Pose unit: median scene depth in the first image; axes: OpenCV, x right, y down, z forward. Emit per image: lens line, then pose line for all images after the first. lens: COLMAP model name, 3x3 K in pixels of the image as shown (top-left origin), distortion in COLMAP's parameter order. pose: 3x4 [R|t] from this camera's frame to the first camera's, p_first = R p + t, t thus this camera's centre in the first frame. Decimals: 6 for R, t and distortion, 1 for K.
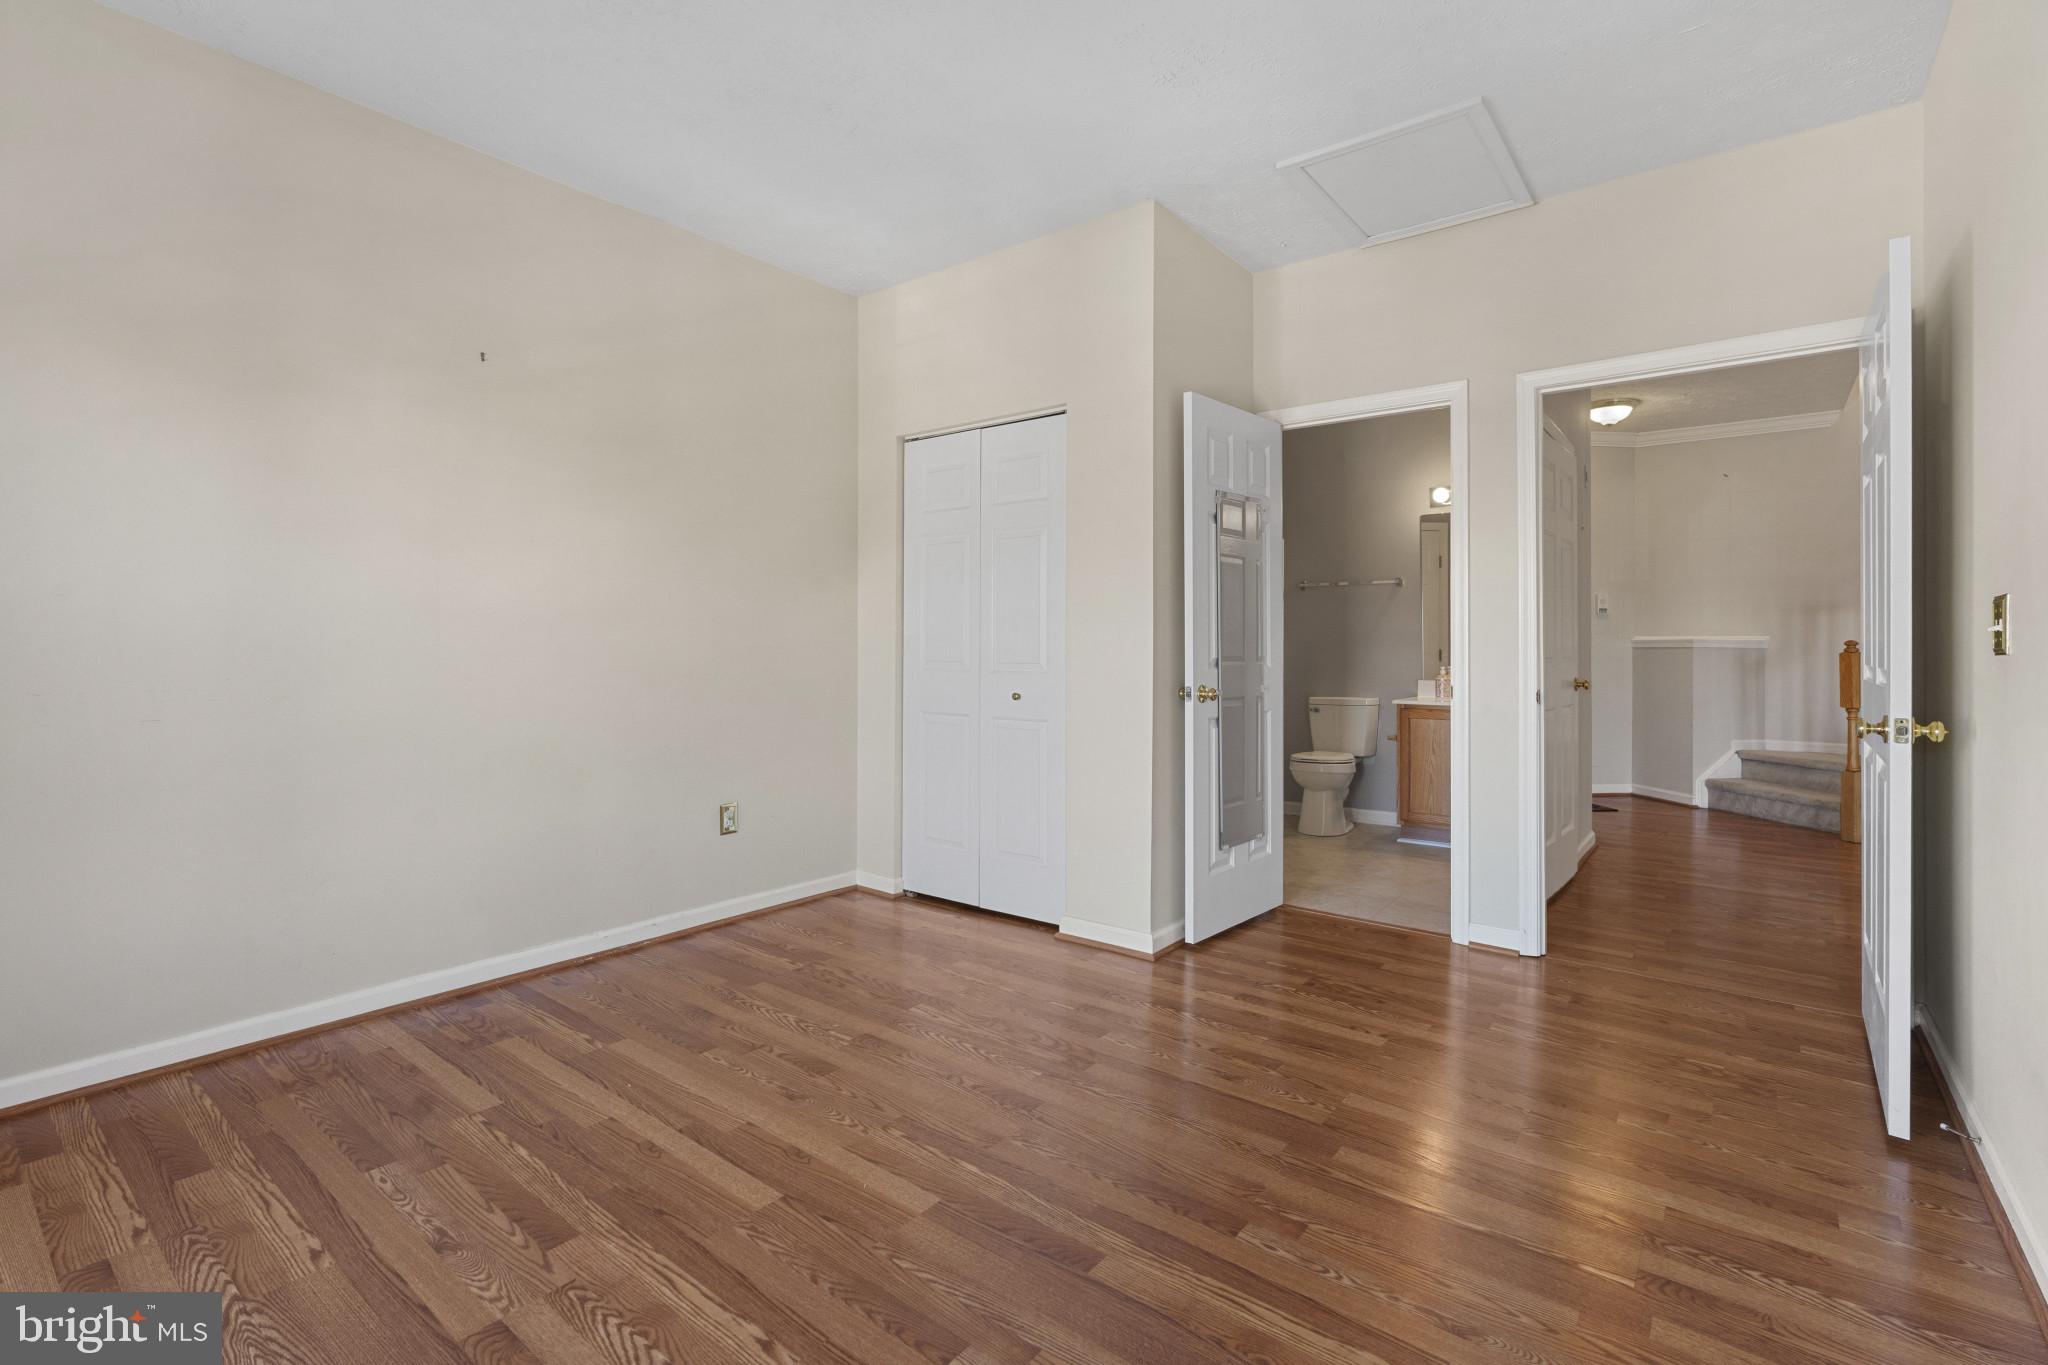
lens RADIAL K [[920.4, 0, 999.5], [0, 920.4, 646.5], [0, 0, 1]] dist [-0.011018, 0.002271]
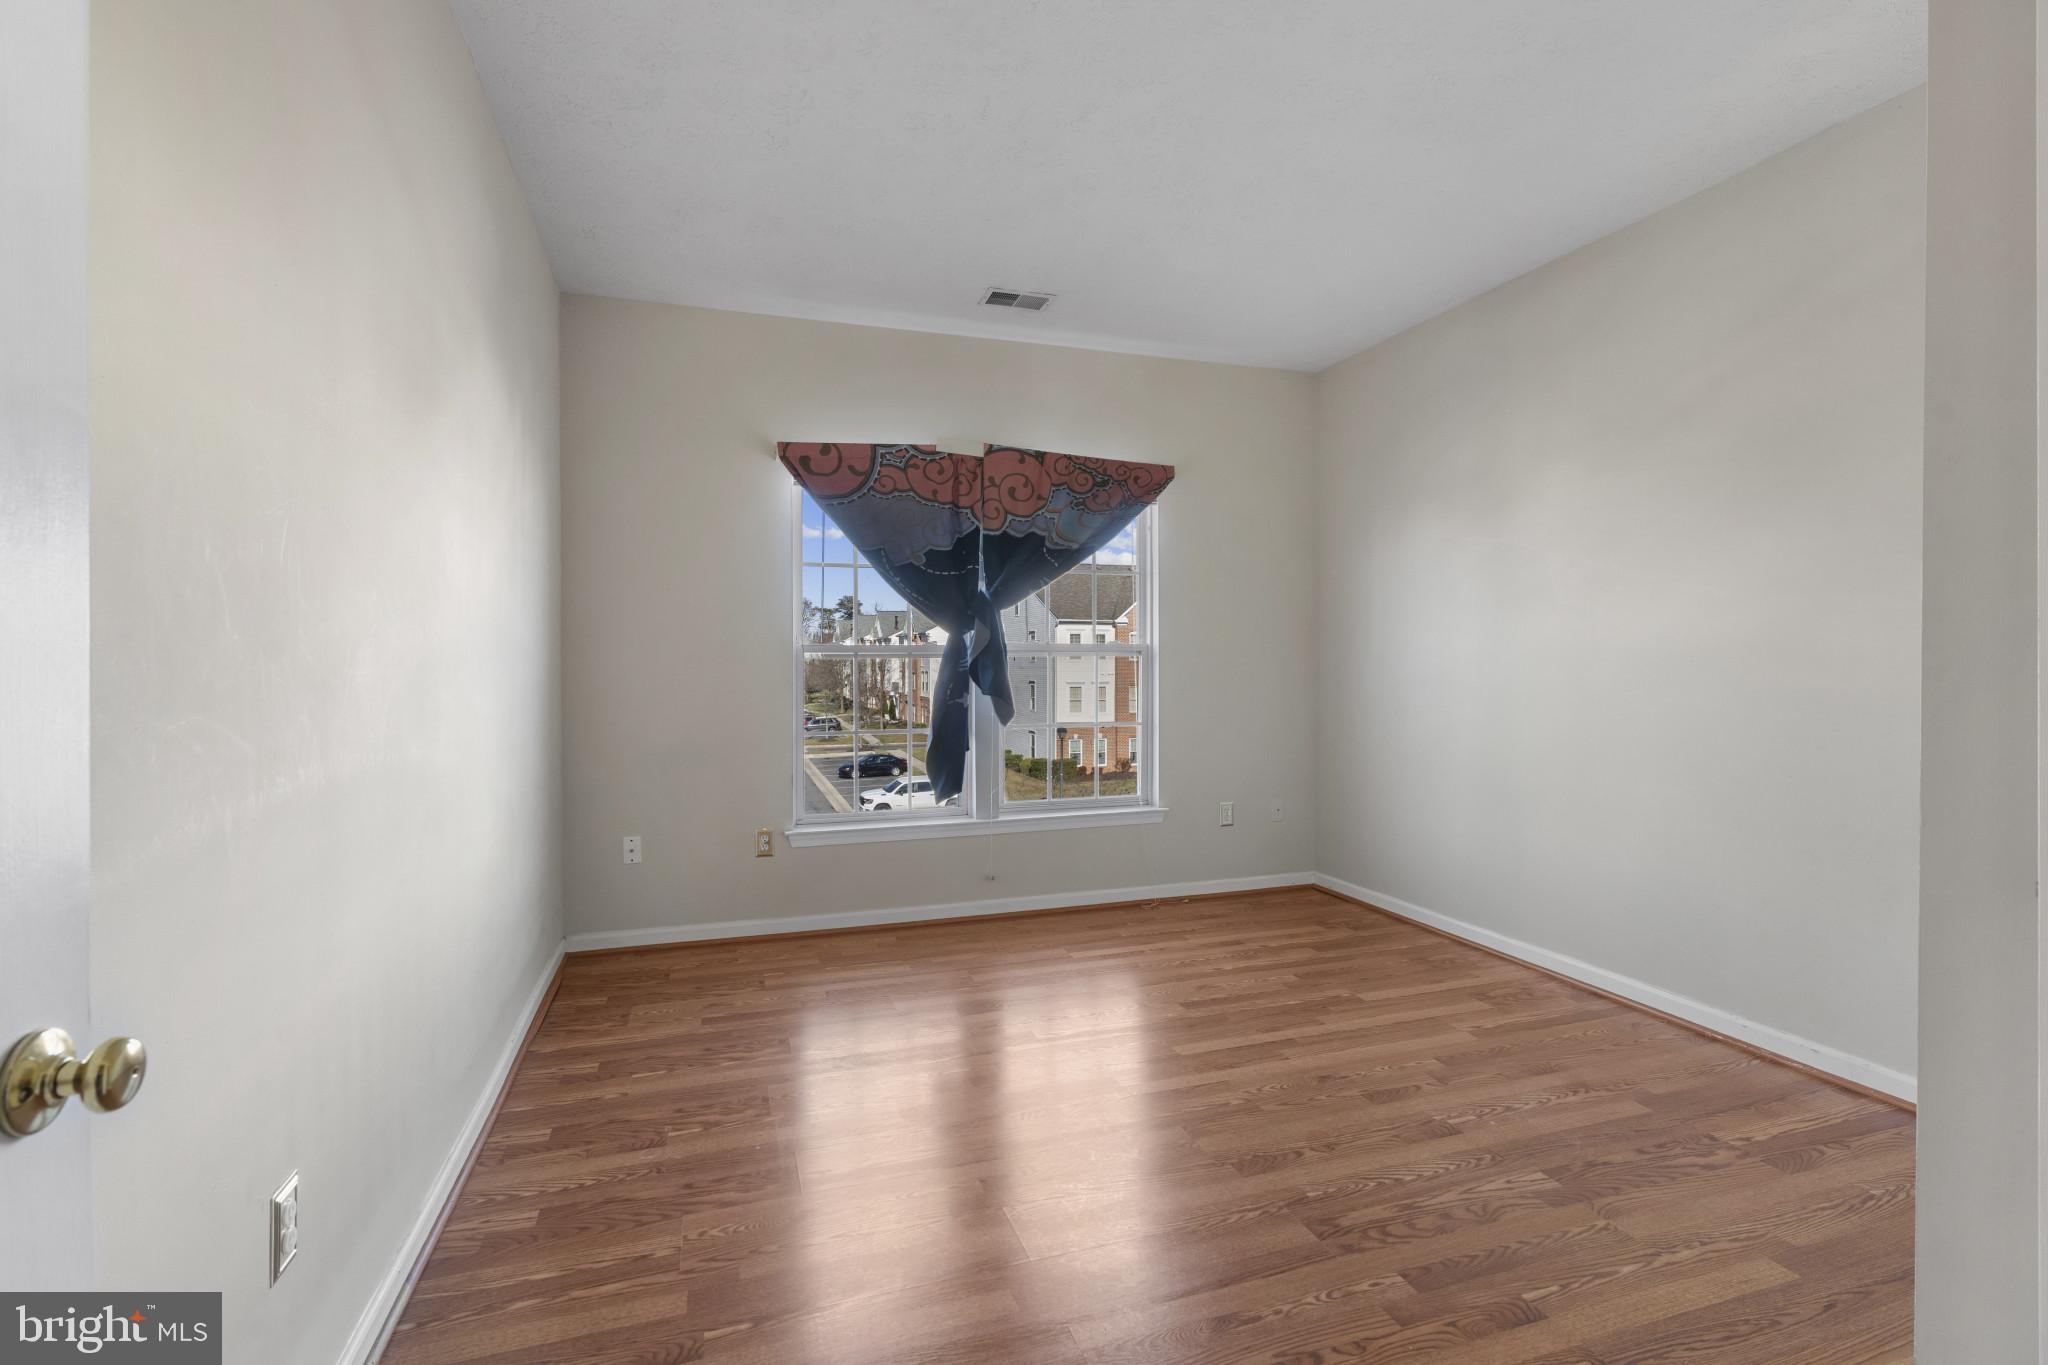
lens RADIAL K [[920.4, 0, 1021.3], [0, 920.4, 683.1], [0, 0, 1]] dist [-0.011018, 0.002271]
pose [[-0.527873, 0.022038, -0.849037, 0.882623], [-0.001703, 0.999634, 0.027006, -0.036381], [0.849322, 0.015702, -0.527642, 1.186063]]
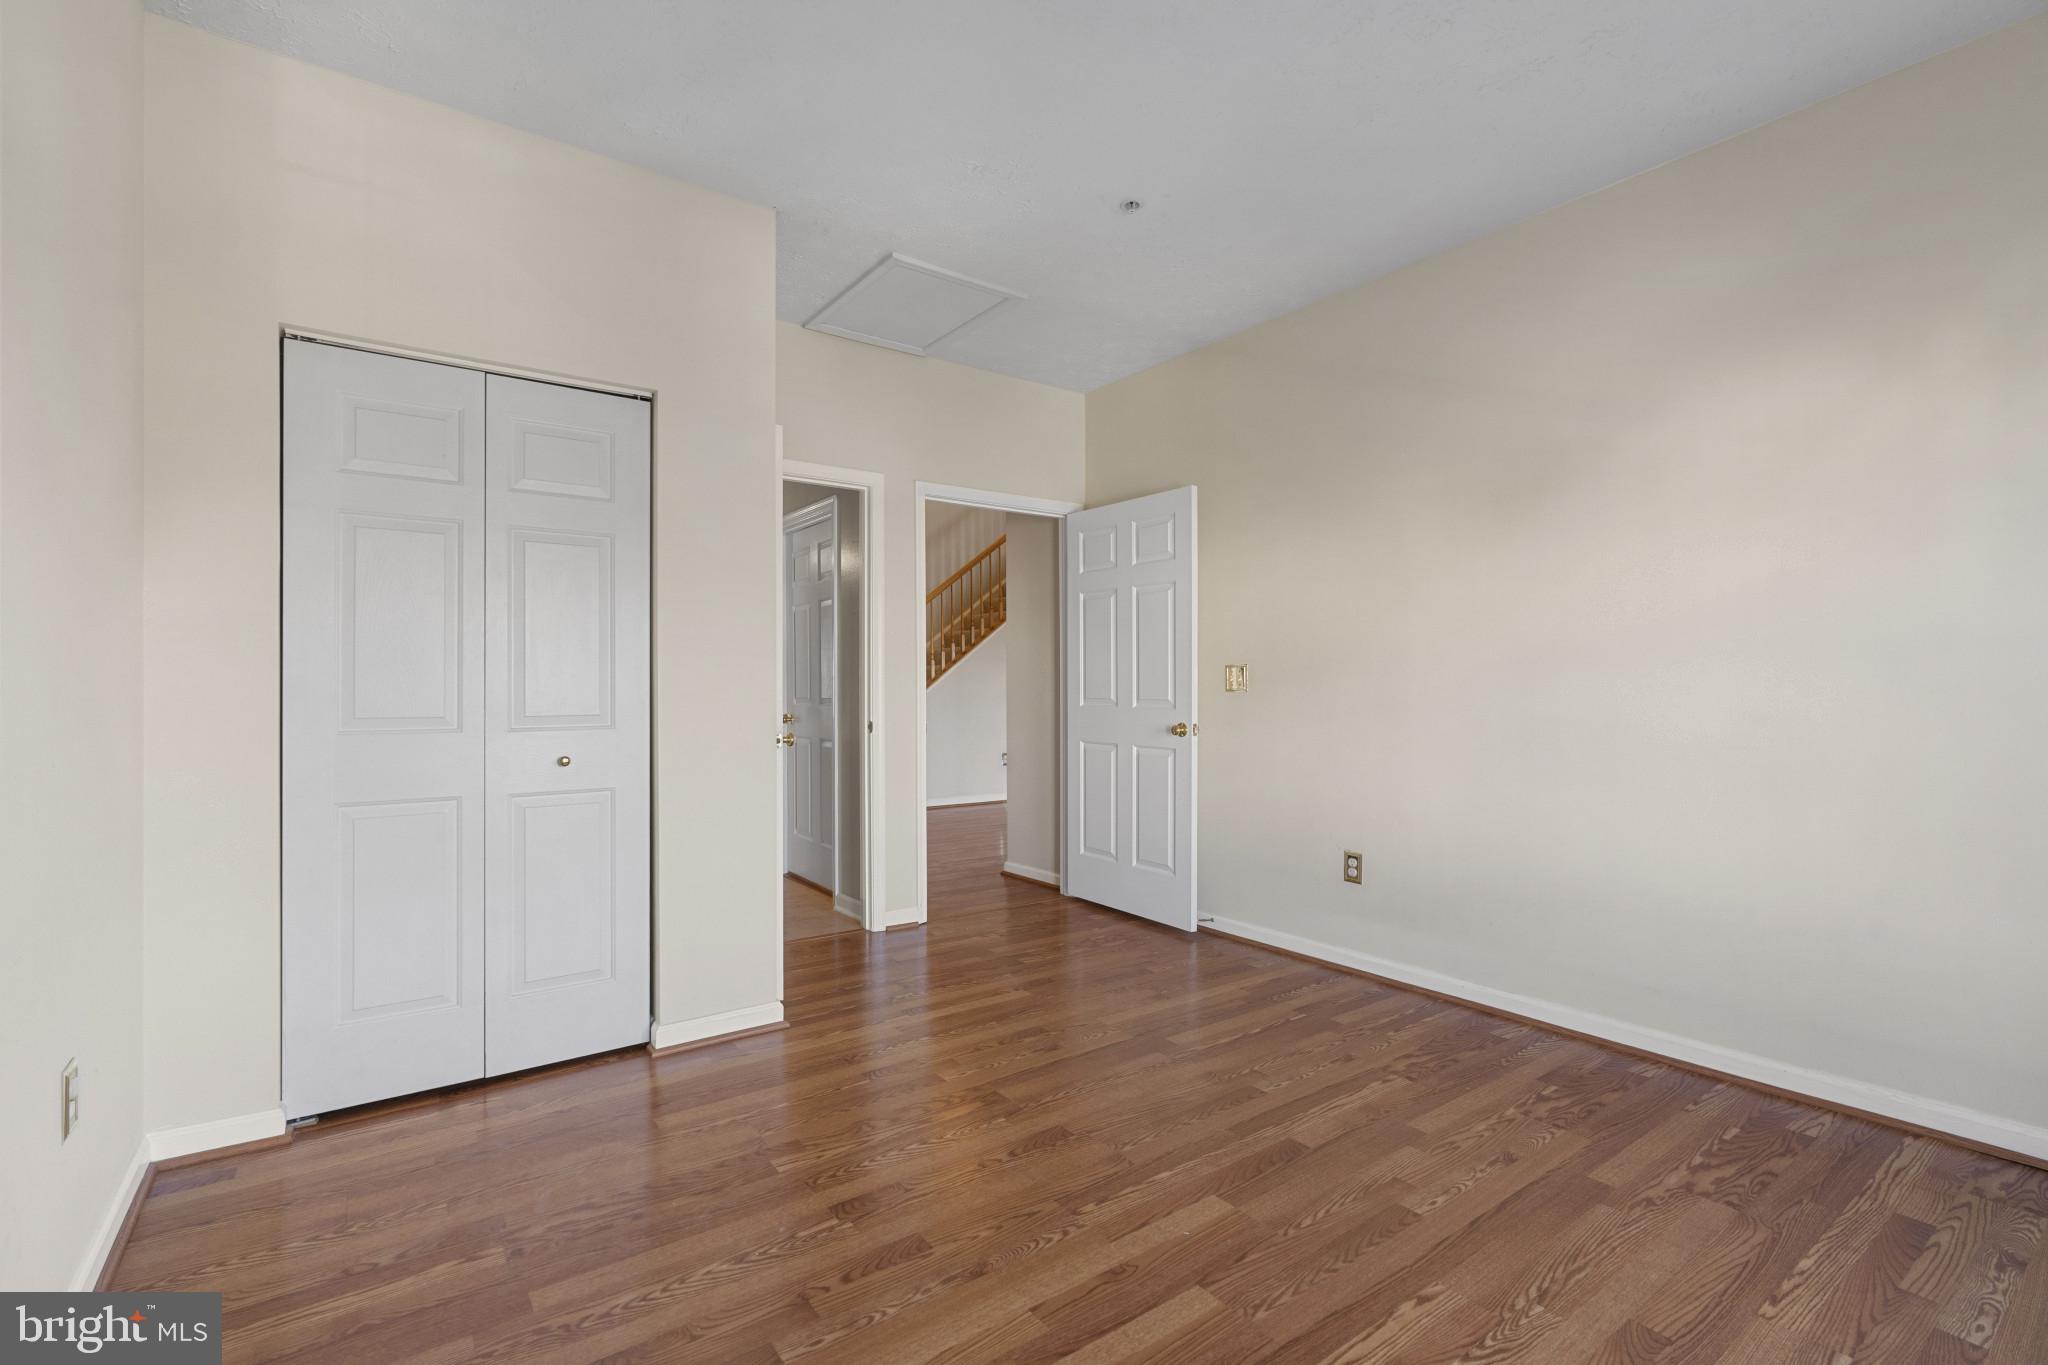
lens RADIAL K [[920.4, 0, 990.8], [0, 920.4, 696.1], [0, 0, 1]] dist [-0.011018, 0.002271]
pose [[0.276047, -0.012252, 0.961066, -0.894458], [0.005824, 0.999922, 0.011075, -0.006837], [-0.961126, 0.002540, 0.276097, 0.716738]]
